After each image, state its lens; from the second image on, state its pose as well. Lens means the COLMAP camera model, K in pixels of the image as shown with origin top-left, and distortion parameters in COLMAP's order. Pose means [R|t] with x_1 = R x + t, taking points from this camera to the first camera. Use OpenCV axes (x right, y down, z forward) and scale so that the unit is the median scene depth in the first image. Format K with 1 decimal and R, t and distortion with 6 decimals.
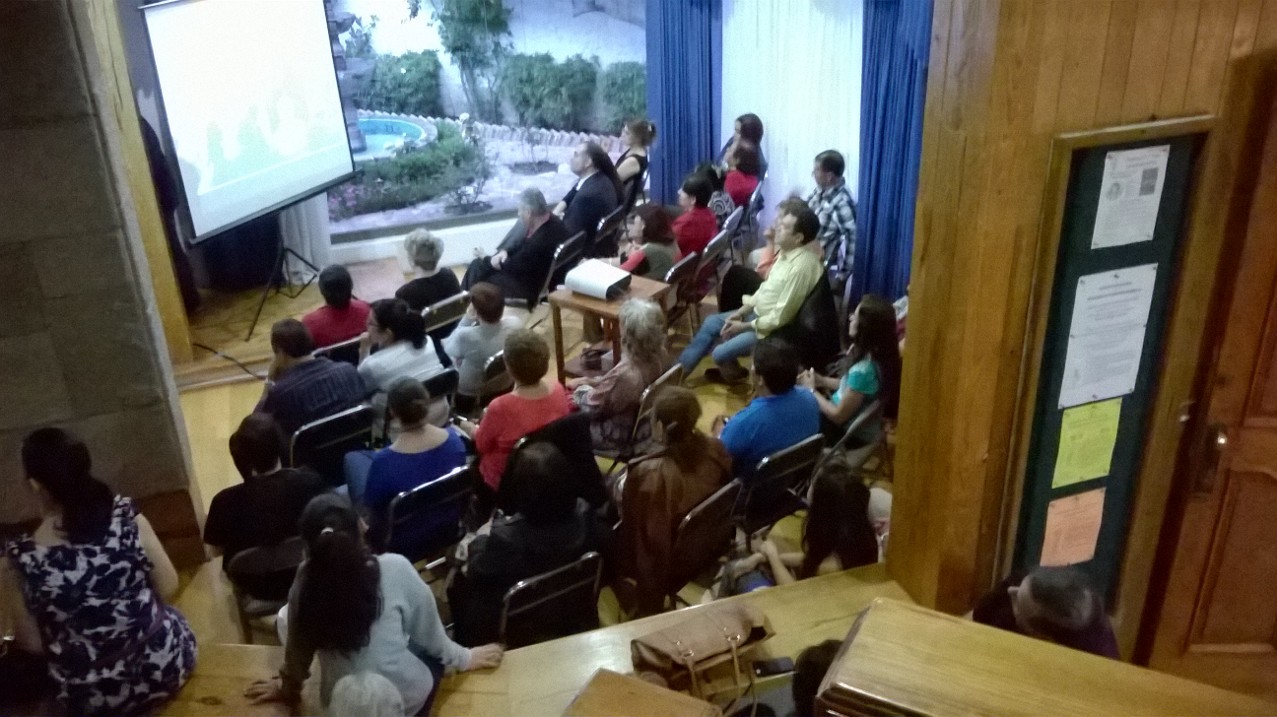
lens RADIAL K [[1078.6, 0, 635.2], [0, 1078.6, 343.6], [0, 0, 1]] dist [0.095457, -0.283276]
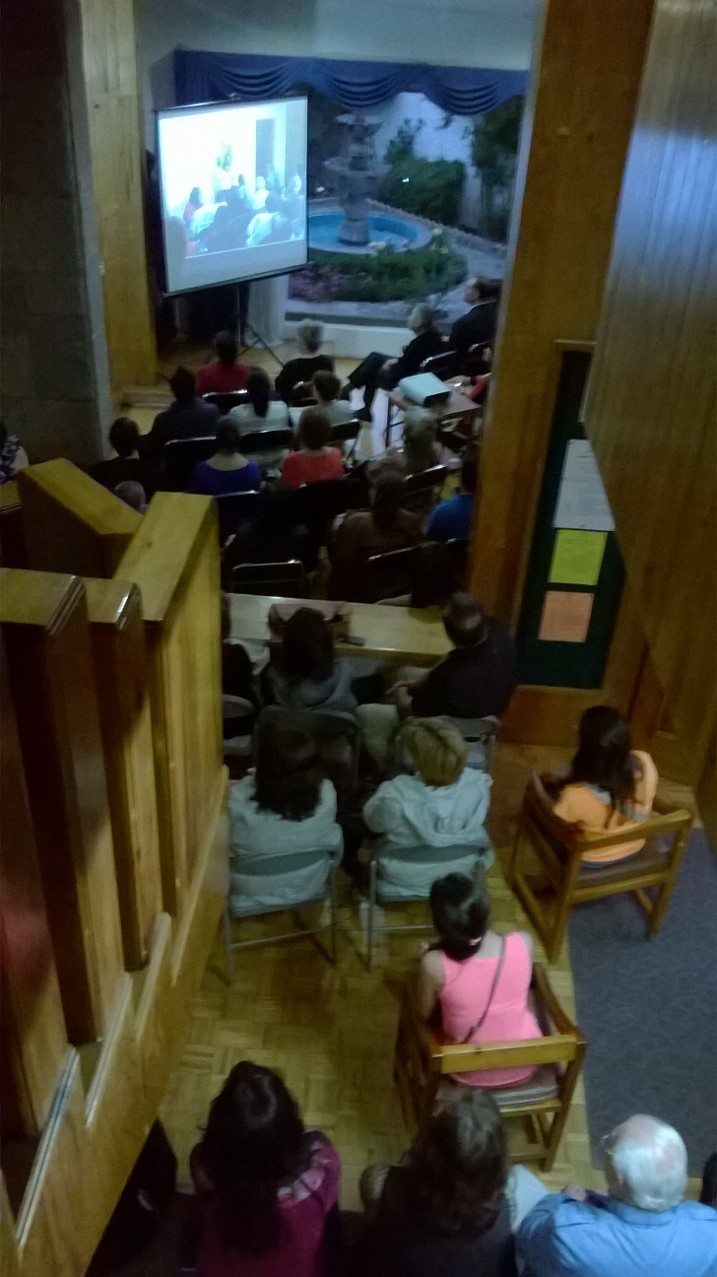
lens RADIAL K [[1078.6, 0, 363.4], [0, 1078.6, 638.5], [0, 0, 1]] dist [0.095457, -0.283276]
pose [[0.924650, 0.281882, -0.256054, 0.306731], [-0.235360, 0.951596, 0.197662, -0.014240], [0.299378, -0.122503, 0.946238, -0.271941]]
